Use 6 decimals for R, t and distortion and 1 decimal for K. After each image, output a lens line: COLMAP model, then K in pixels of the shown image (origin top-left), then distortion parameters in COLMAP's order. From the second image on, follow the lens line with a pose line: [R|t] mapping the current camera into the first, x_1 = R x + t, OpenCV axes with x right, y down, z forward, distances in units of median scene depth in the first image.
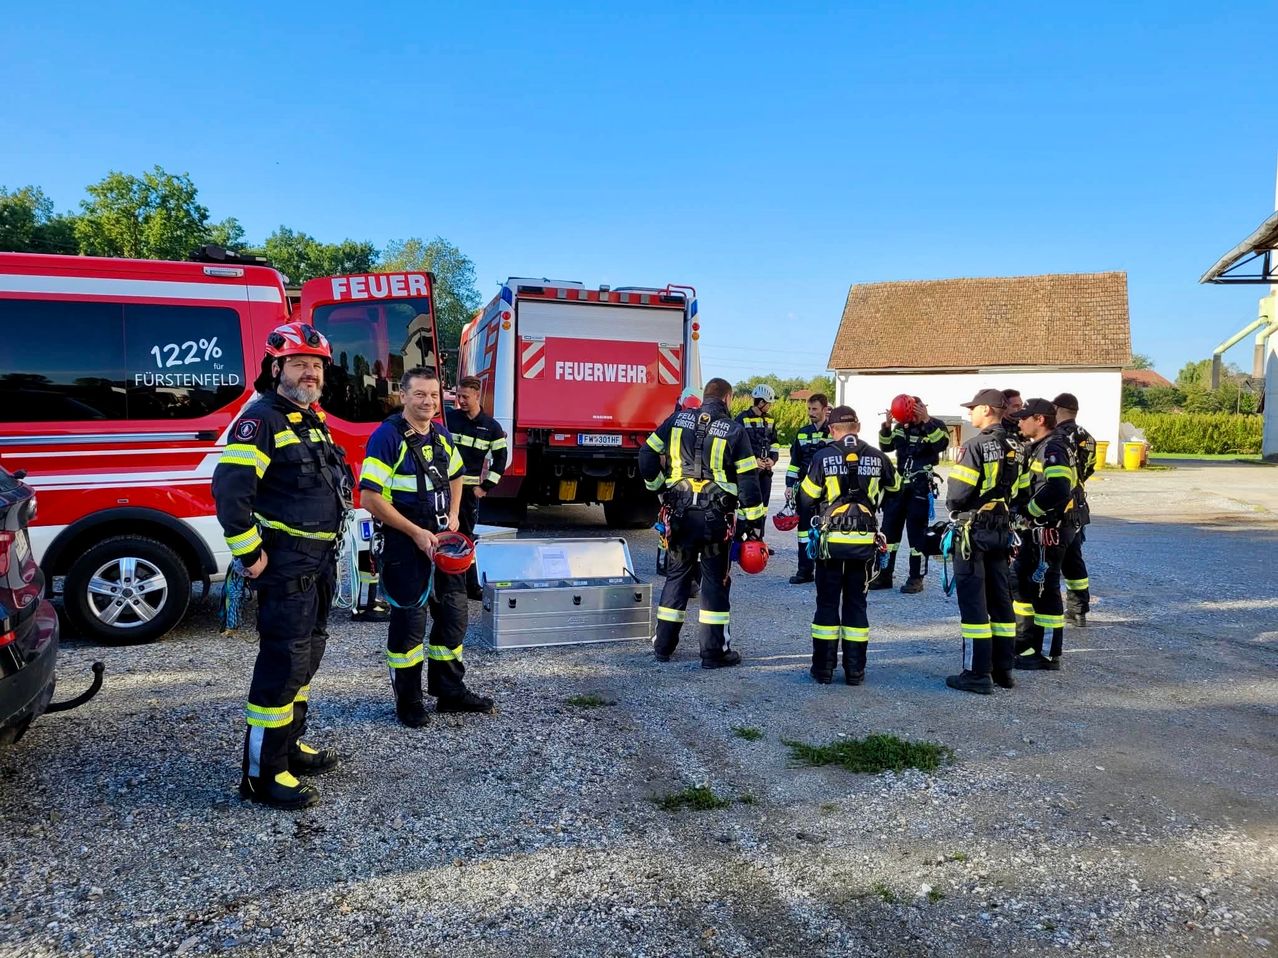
lens RADIAL K [[887.7, 0, 639.0], [0, 887.7, 479.0], [0, 0, 1]] dist [0.053454, 0.000325]
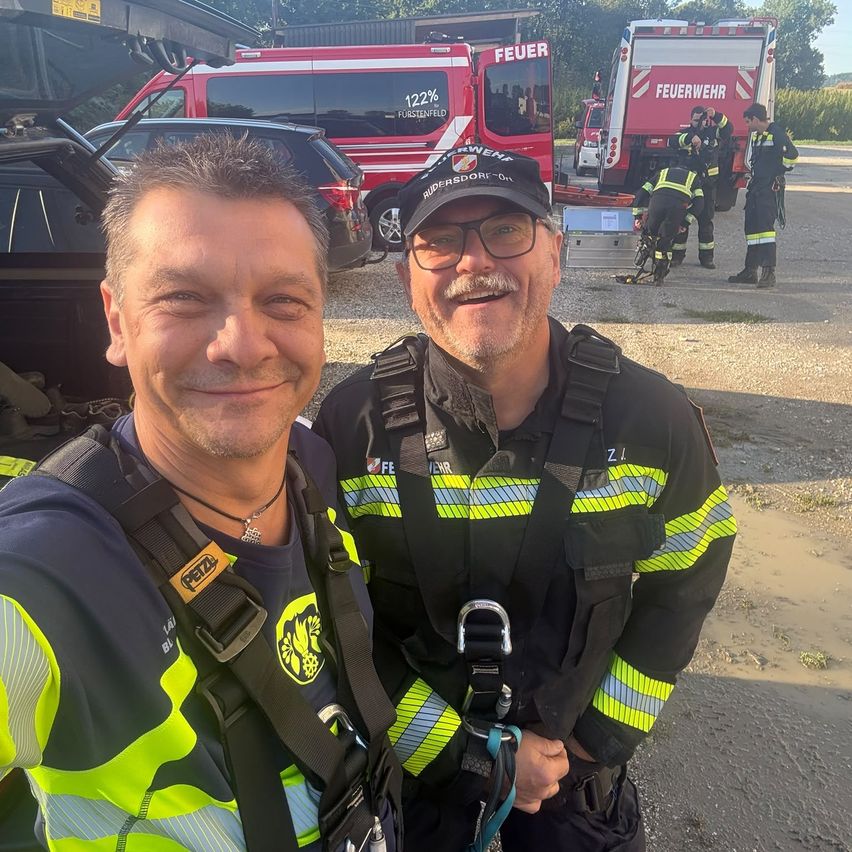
lens RADIAL K [[887.3, 0, 426.0], [0, 887.3, 426.0], [0, 0, 1]] dist [0.003378, -0.030485]
pose [[0.886817, 0.137774, -0.441104, 0.279909], [-0.012316, 0.961231, 0.275470, 0.004836], [0.461956, -0.238859, 0.854133, -0.498187]]
